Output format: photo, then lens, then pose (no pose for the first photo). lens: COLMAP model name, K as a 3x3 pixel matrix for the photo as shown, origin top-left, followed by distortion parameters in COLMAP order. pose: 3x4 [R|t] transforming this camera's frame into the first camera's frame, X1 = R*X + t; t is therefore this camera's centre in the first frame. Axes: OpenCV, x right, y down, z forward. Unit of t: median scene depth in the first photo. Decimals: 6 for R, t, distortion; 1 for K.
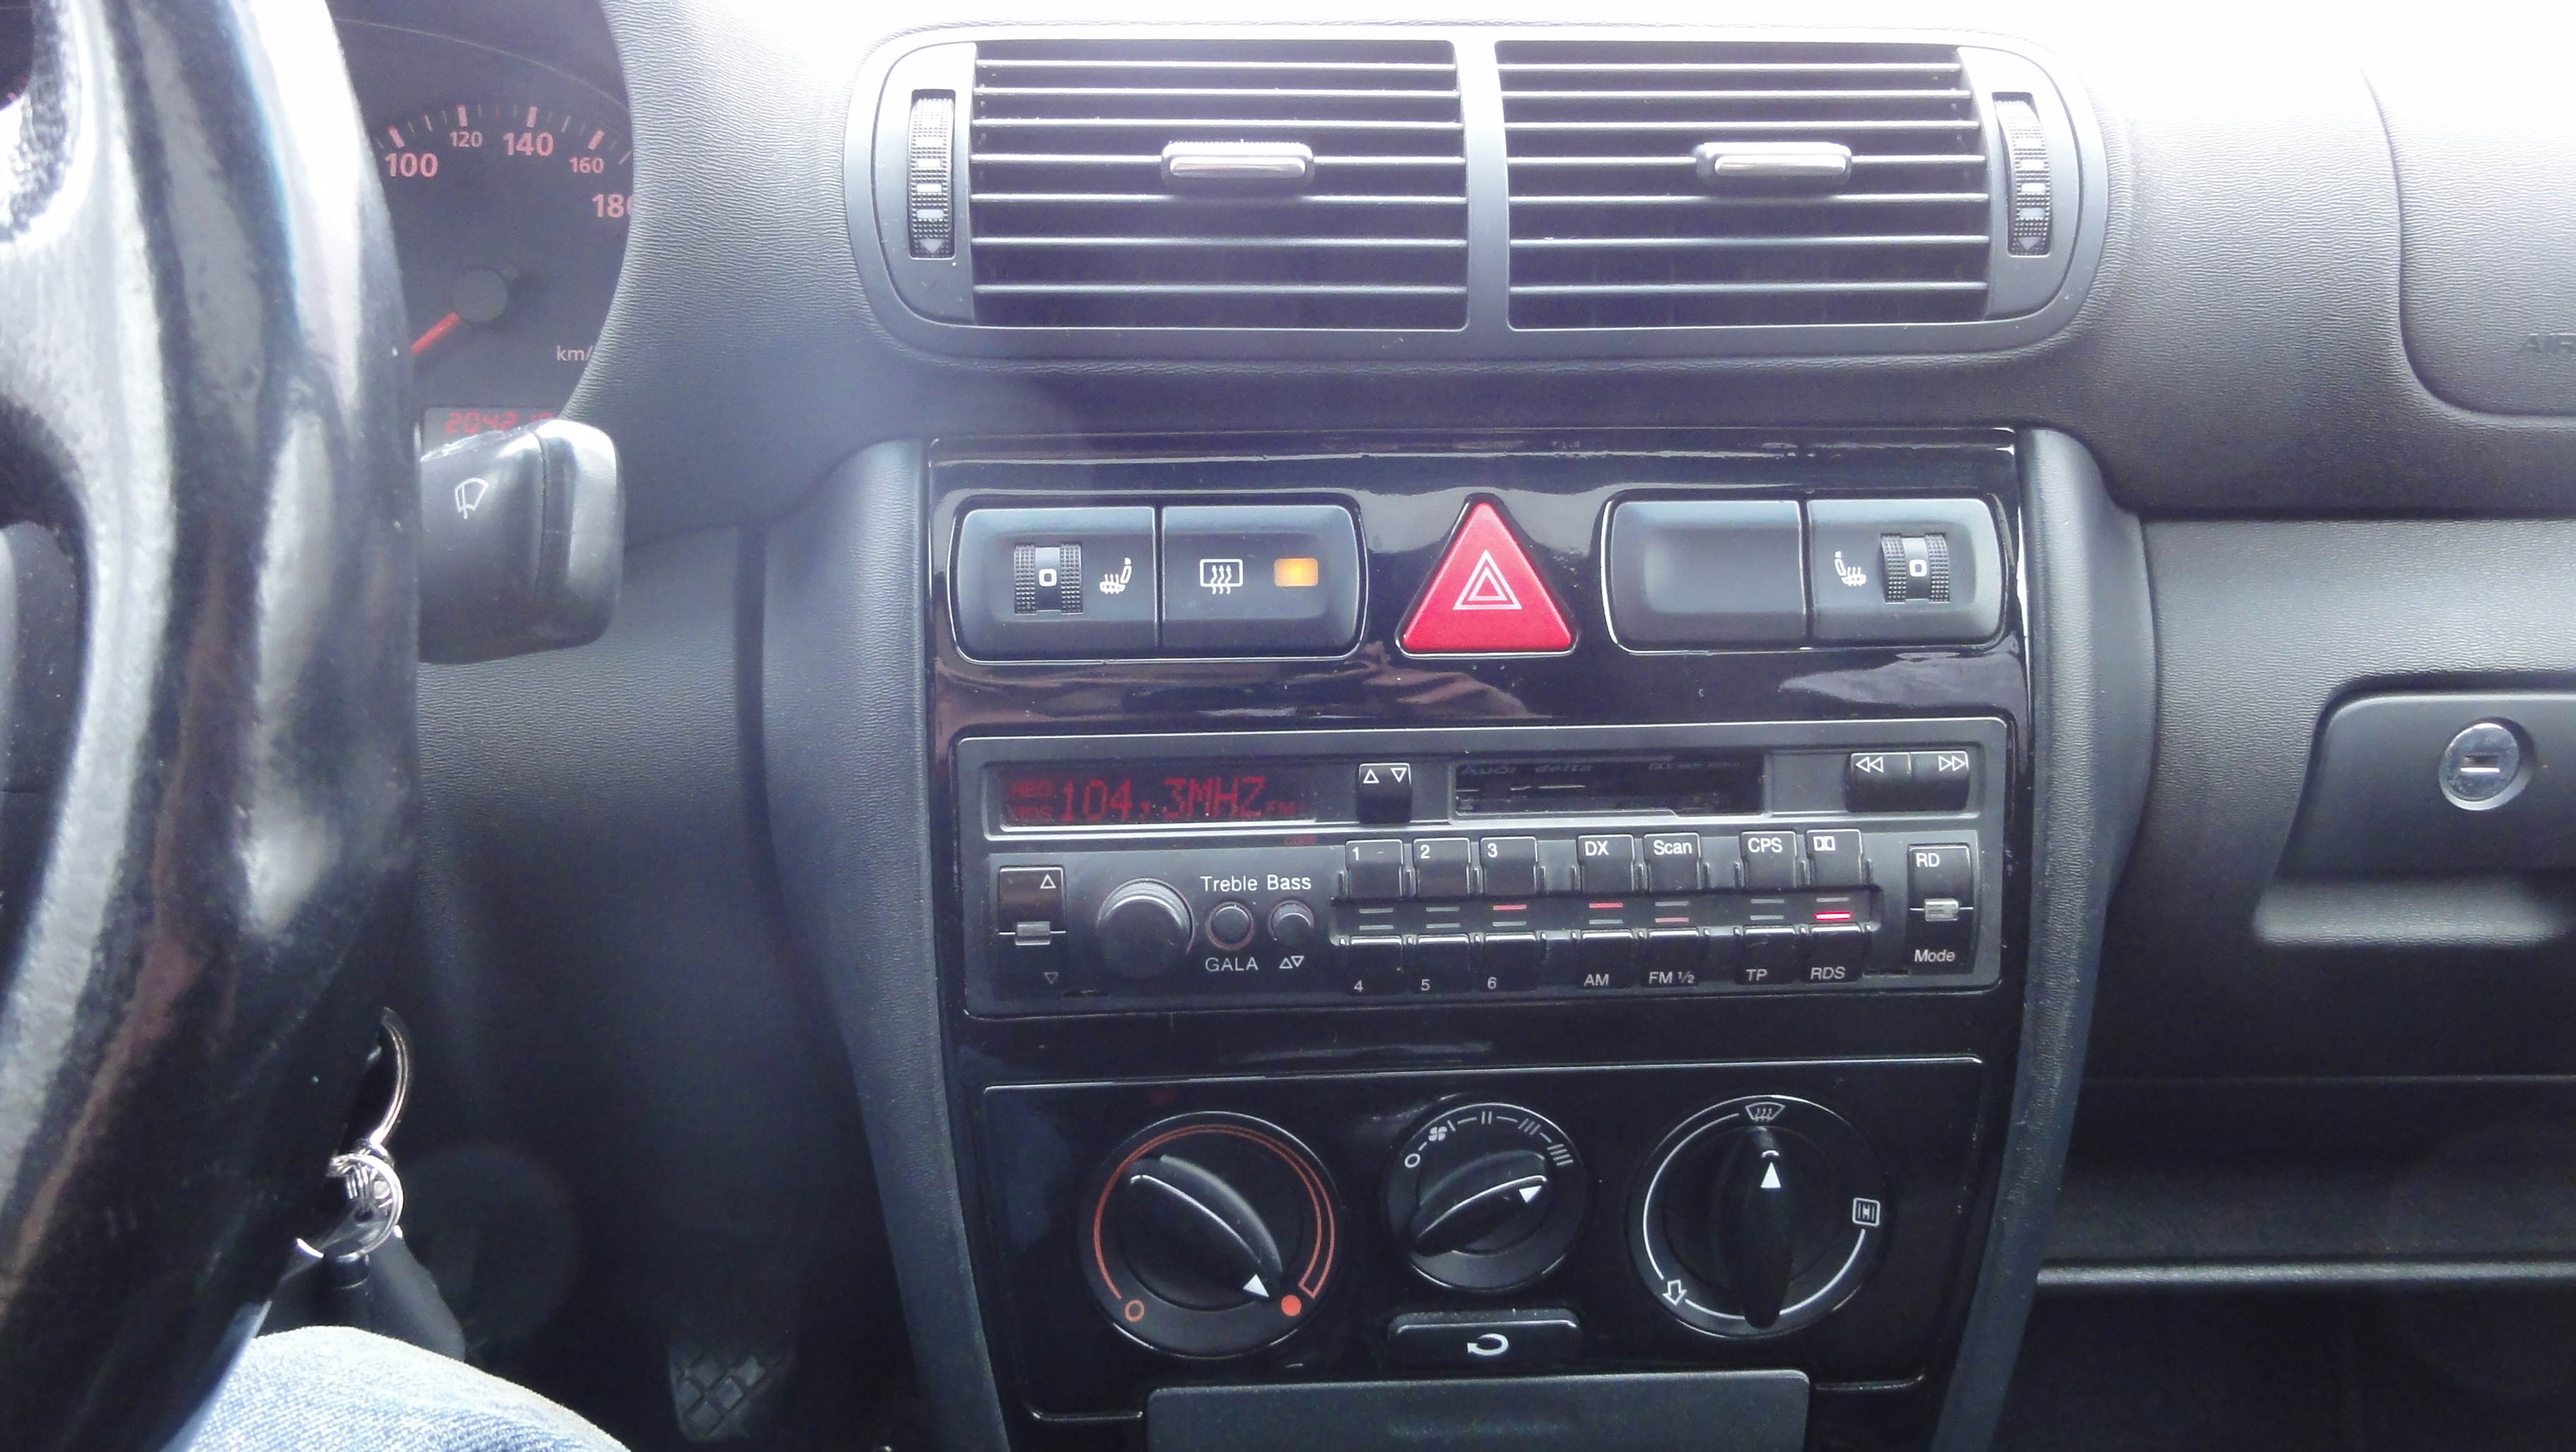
lens RADIAL K [[1811.2, 0, 1288.0], [0, 1811.2, 726.0], [0, 0, 1]] dist [-0.004586, 0.002404]
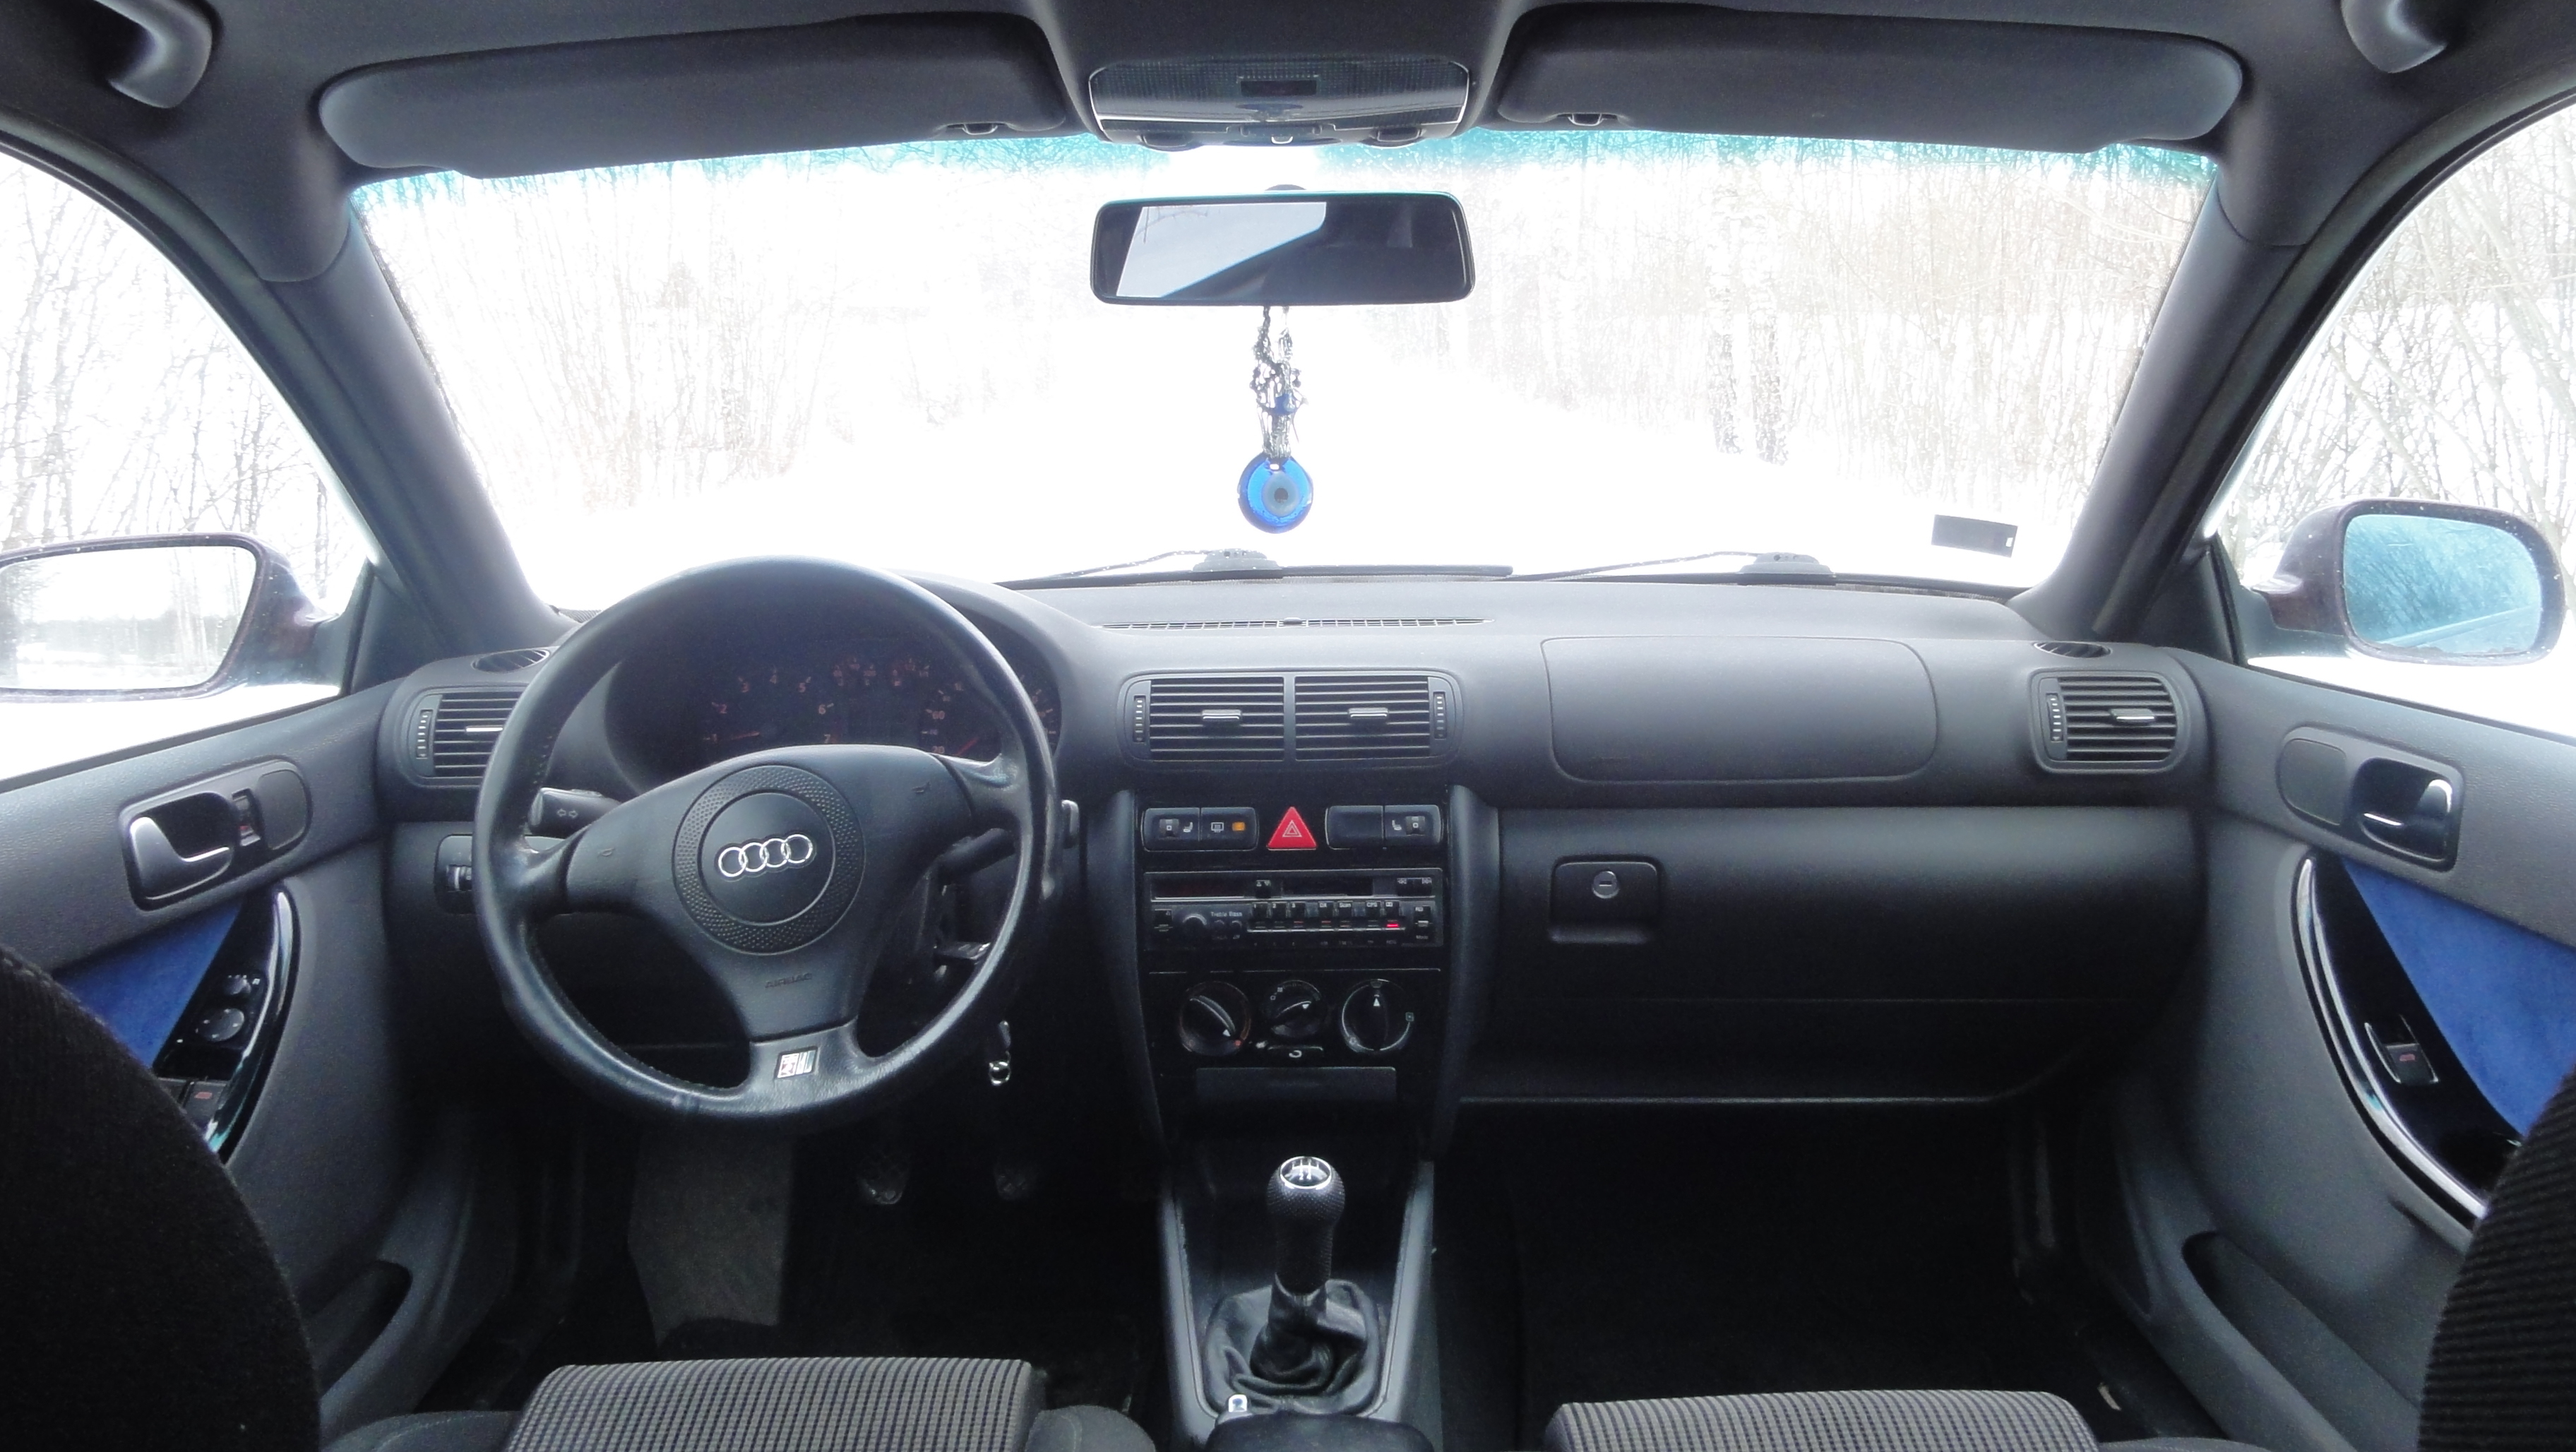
lens RADIAL K [[1811.2, 0, 1288.0], [0, 1811.2, 726.0], [0, 0, 1]] dist [-0.004586, 0.002404]
pose [[0.998943, -0.000776, -0.045957, 0.262382], [-0.004062, 0.994454, -0.105099, 0.091663], [0.045783, 0.105174, 0.993399, -2.520777]]
